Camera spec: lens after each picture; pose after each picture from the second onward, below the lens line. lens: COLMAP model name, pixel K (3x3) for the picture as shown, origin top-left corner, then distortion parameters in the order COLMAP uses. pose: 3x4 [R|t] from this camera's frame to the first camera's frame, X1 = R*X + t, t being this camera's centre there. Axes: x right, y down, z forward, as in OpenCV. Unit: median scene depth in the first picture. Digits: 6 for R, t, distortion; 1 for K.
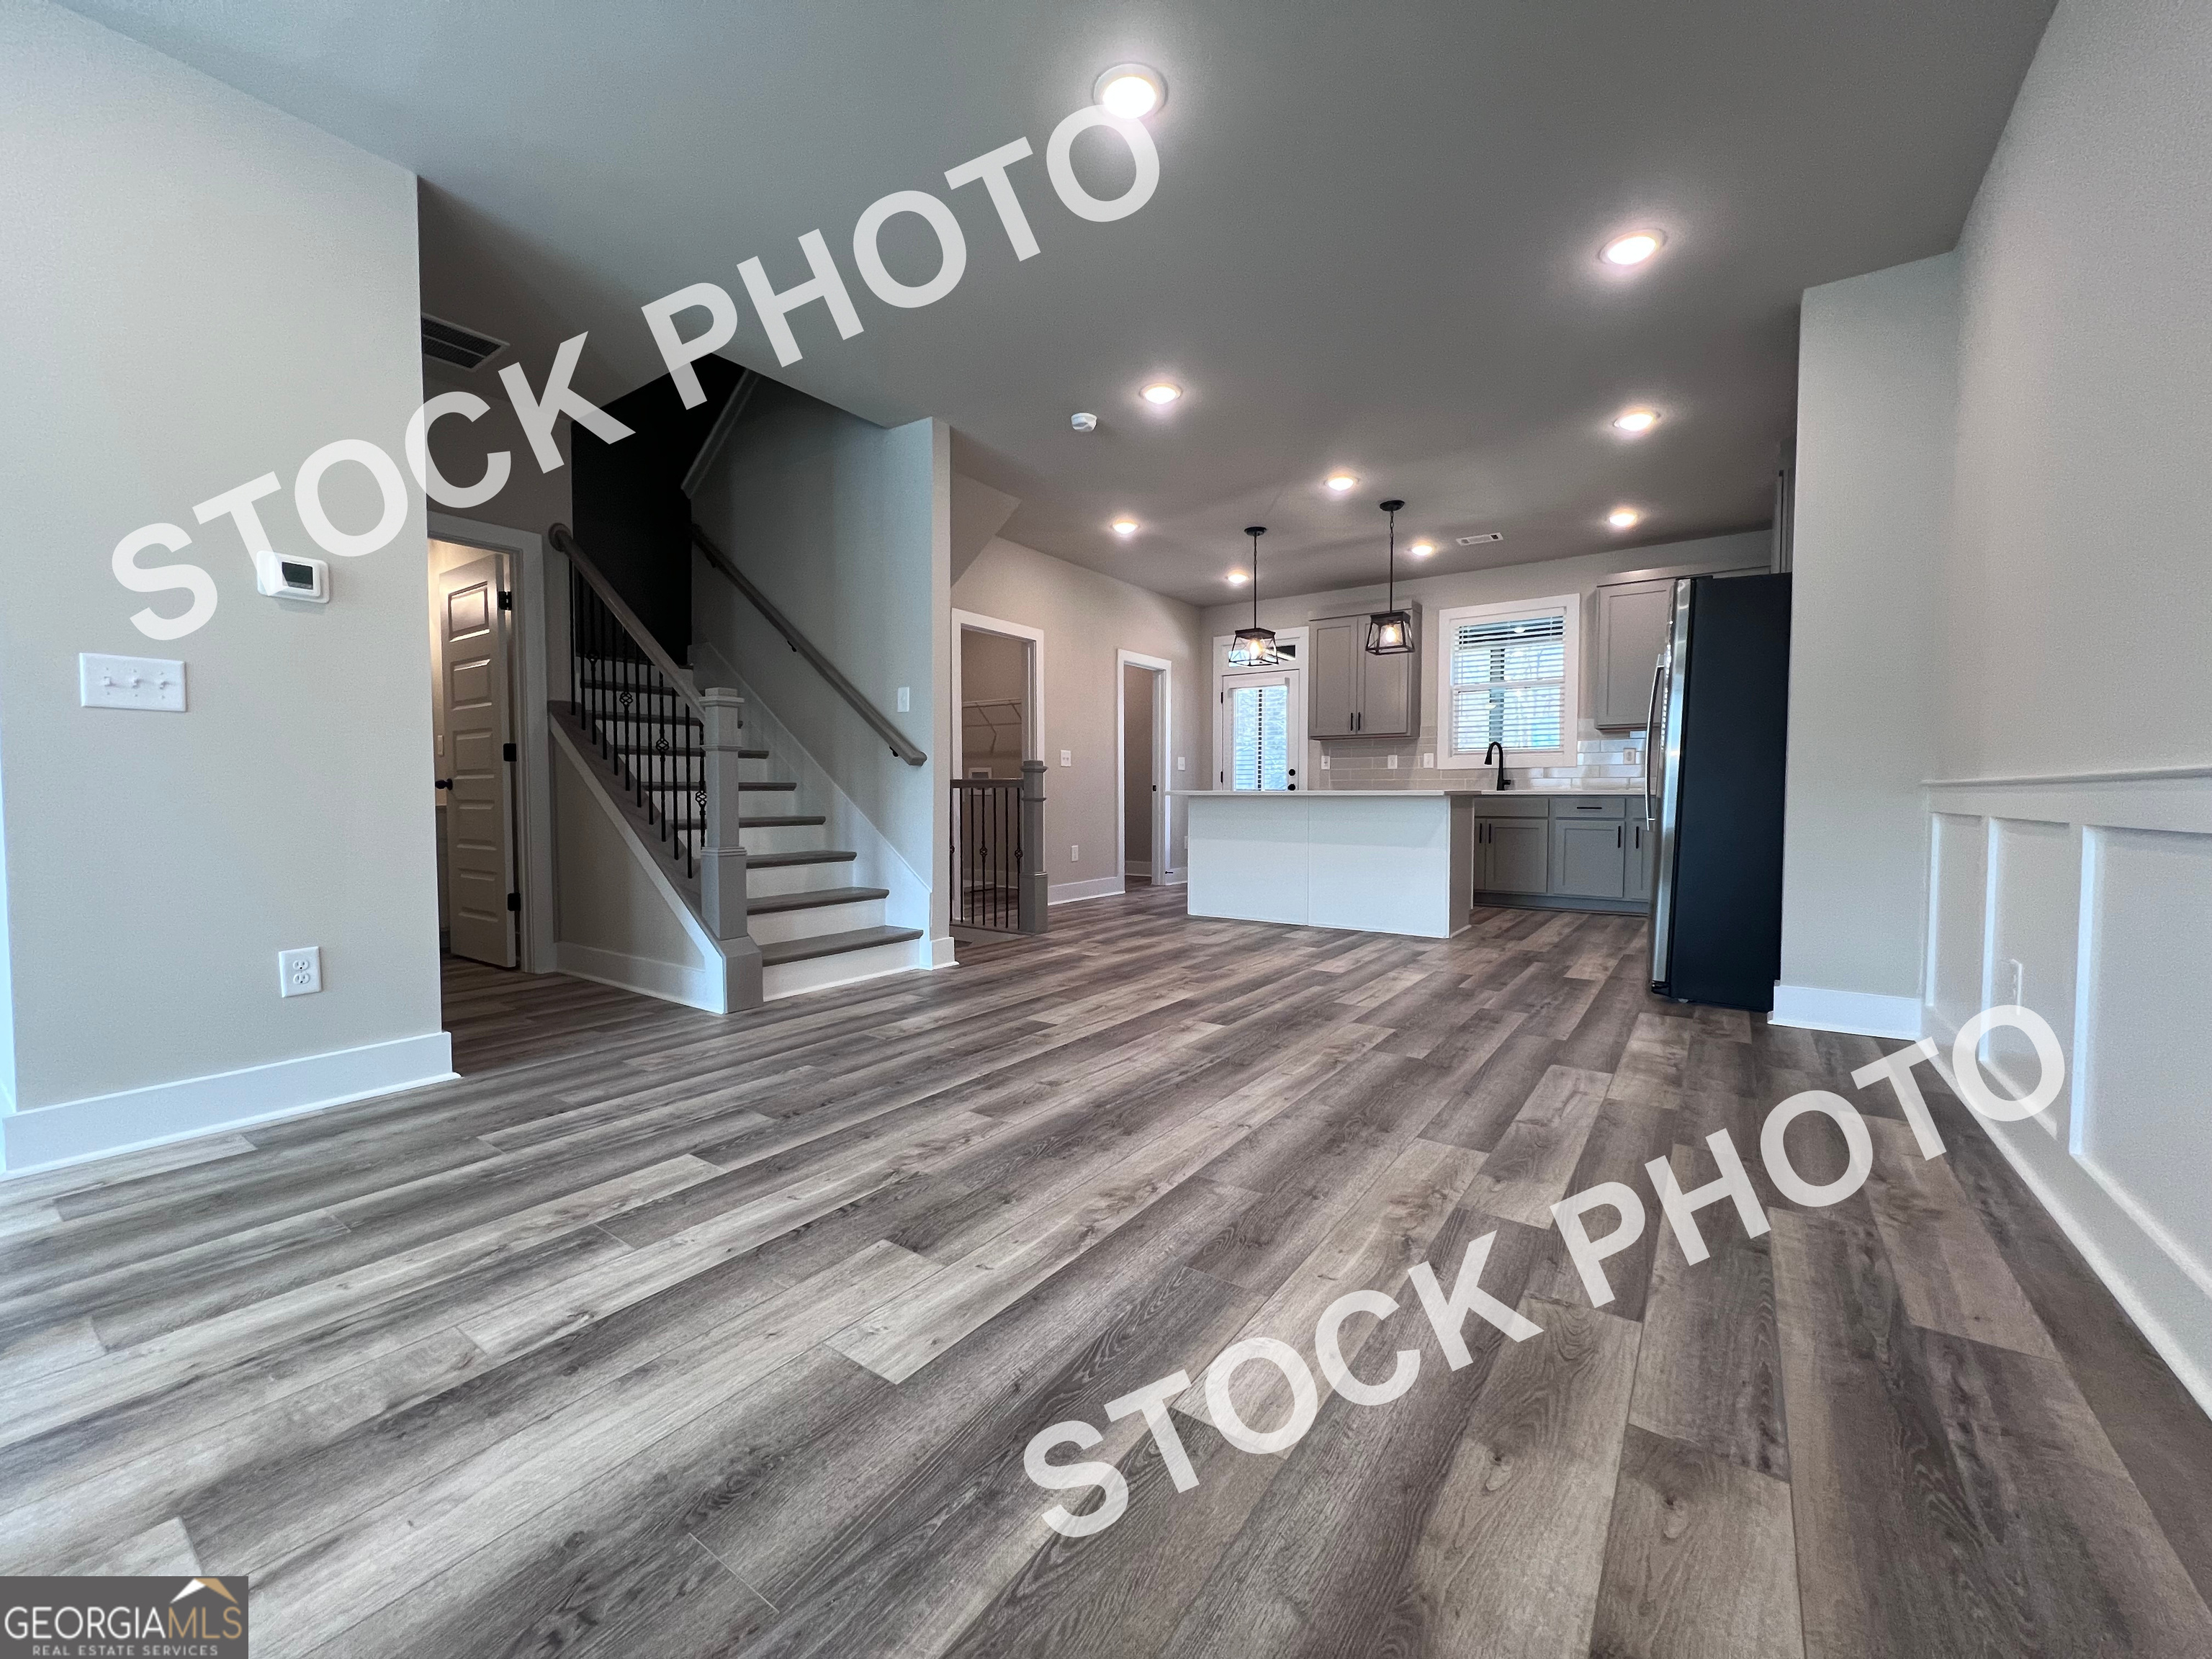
lens RADIAL K [[880.7, 0, 1100.7], [0, 880.7, 829.4], [0, 0, 1]] dist [-0.002282, -0.000003]
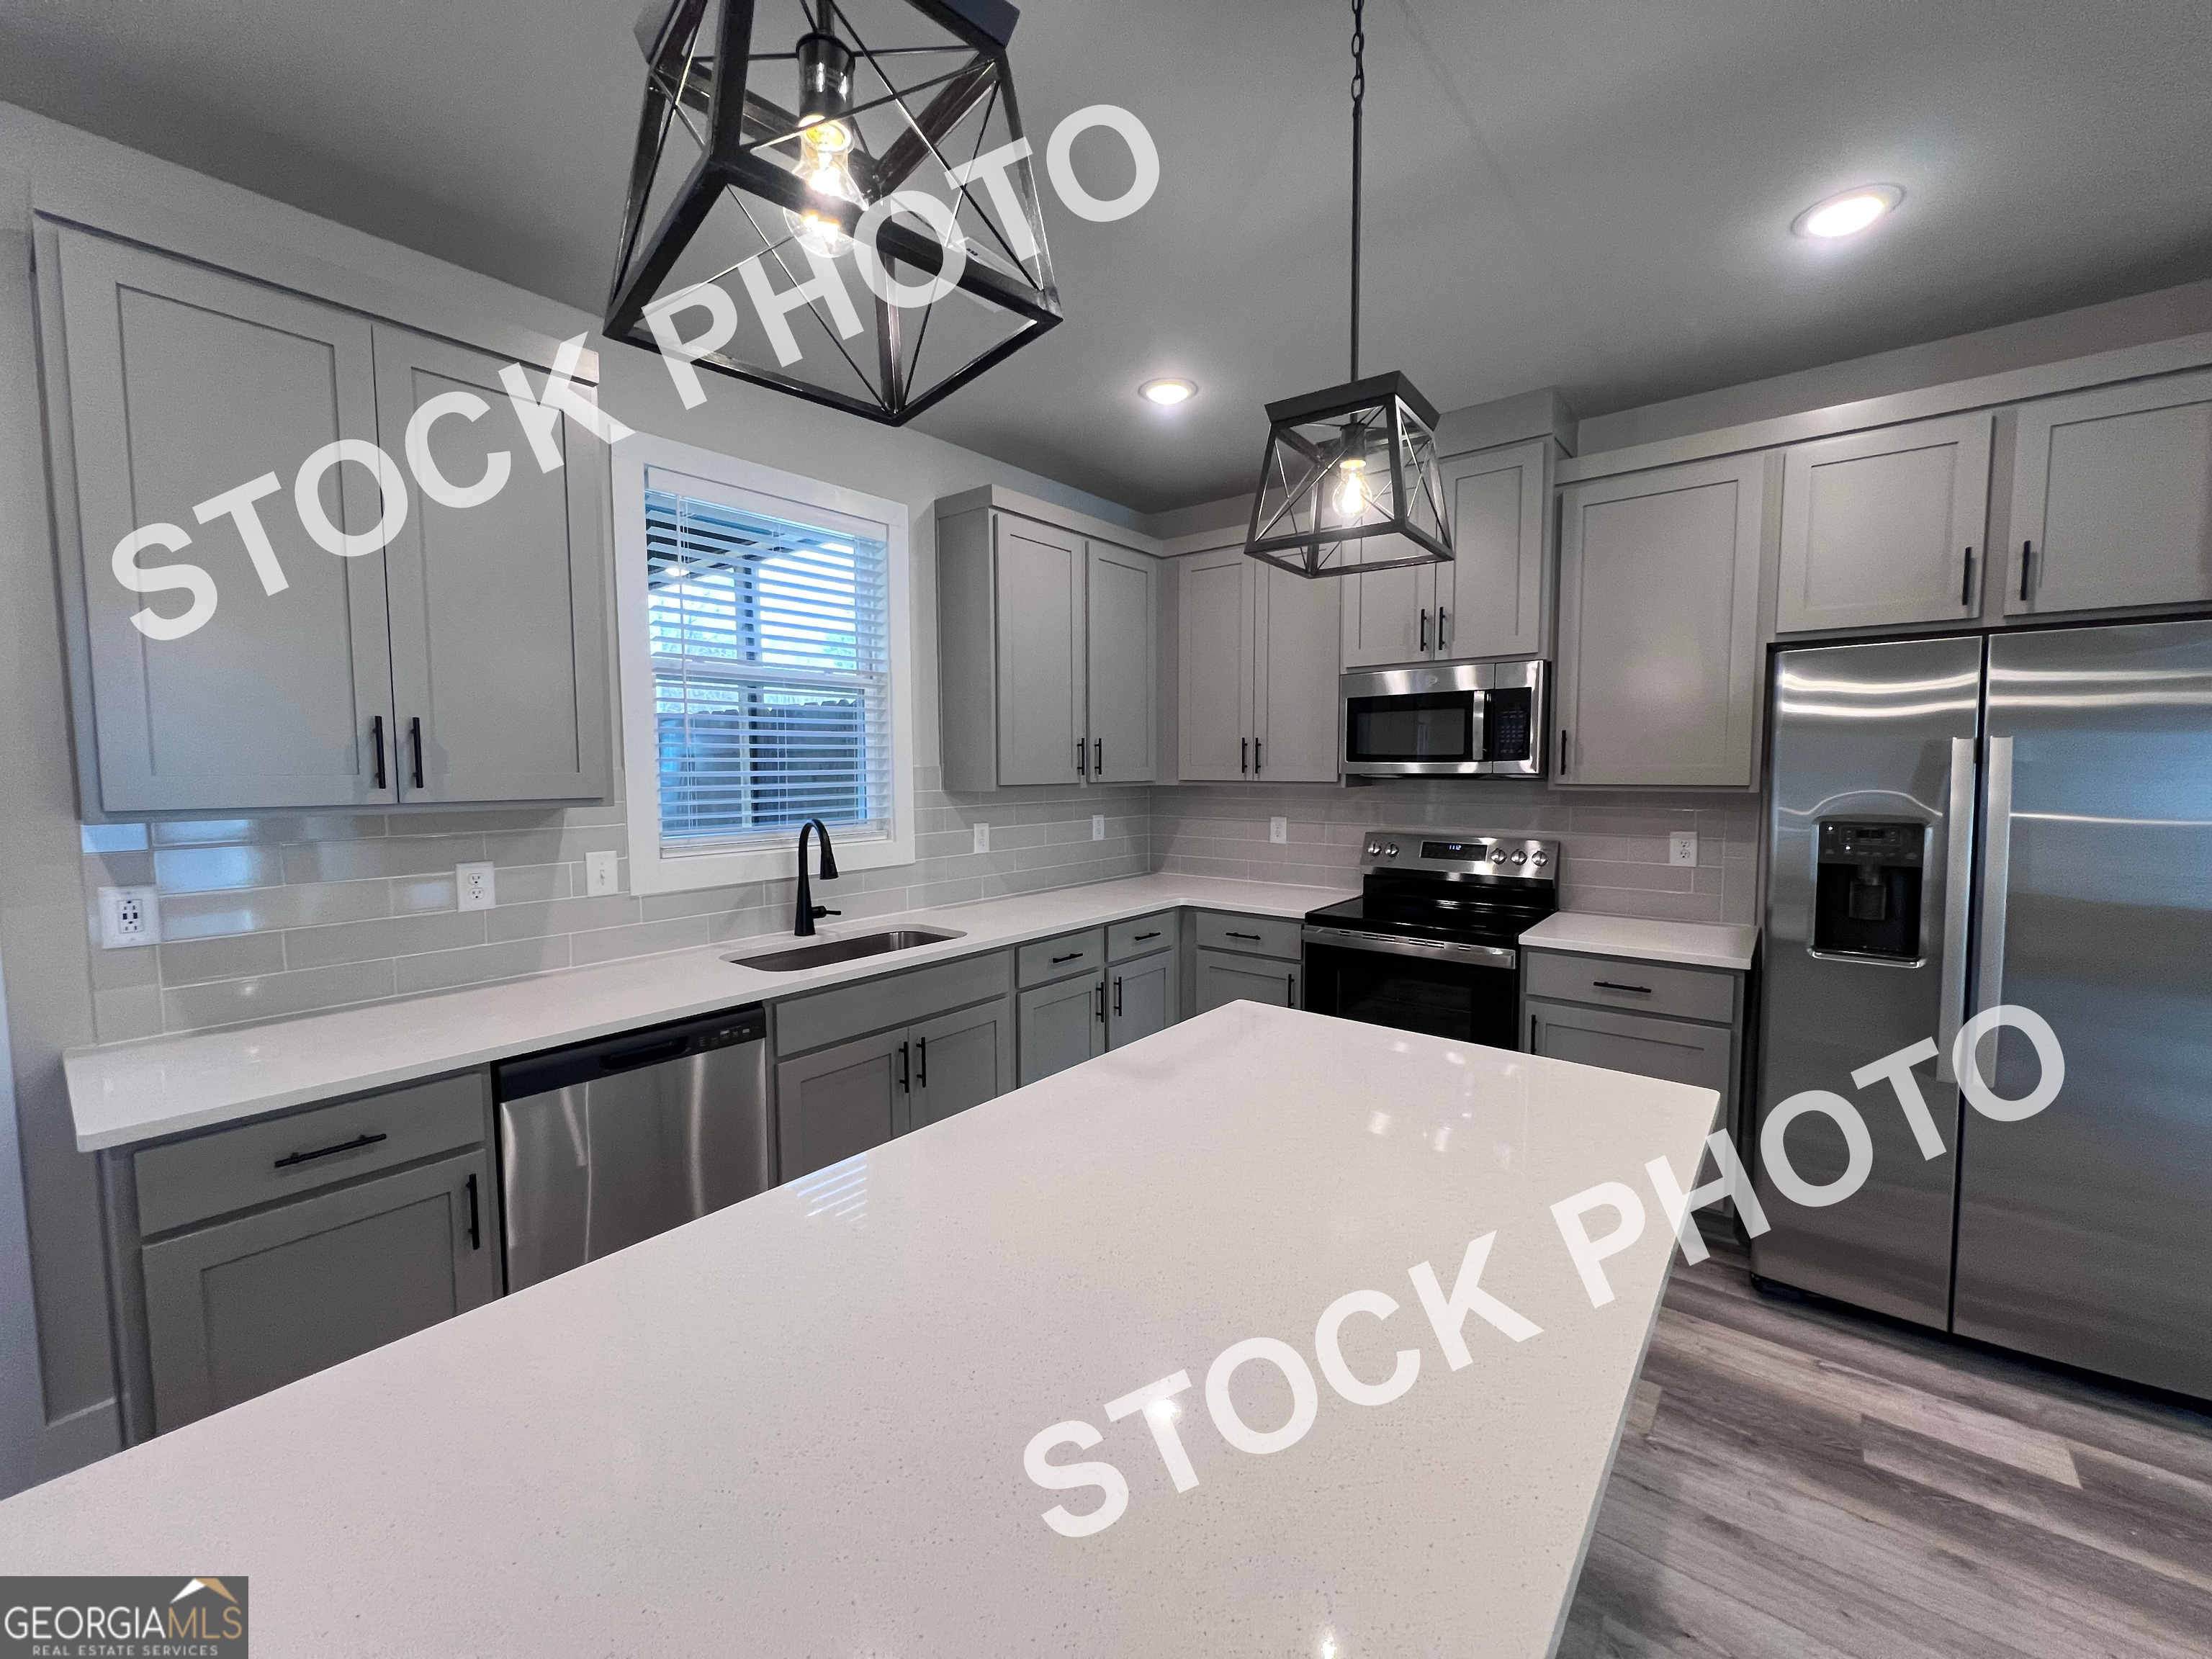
lens RADIAL K [[880.7, 0, 1100.7], [0, 880.7, 829.4], [0, 0, 1]] dist [-0.002282, -0.000003]
pose [[0.071758, -0.072699, 0.994769, 0.086394], [0.043922, 0.996603, 0.069665, -0.171407], [-0.996455, 0.038693, 0.074708, 1.229606]]
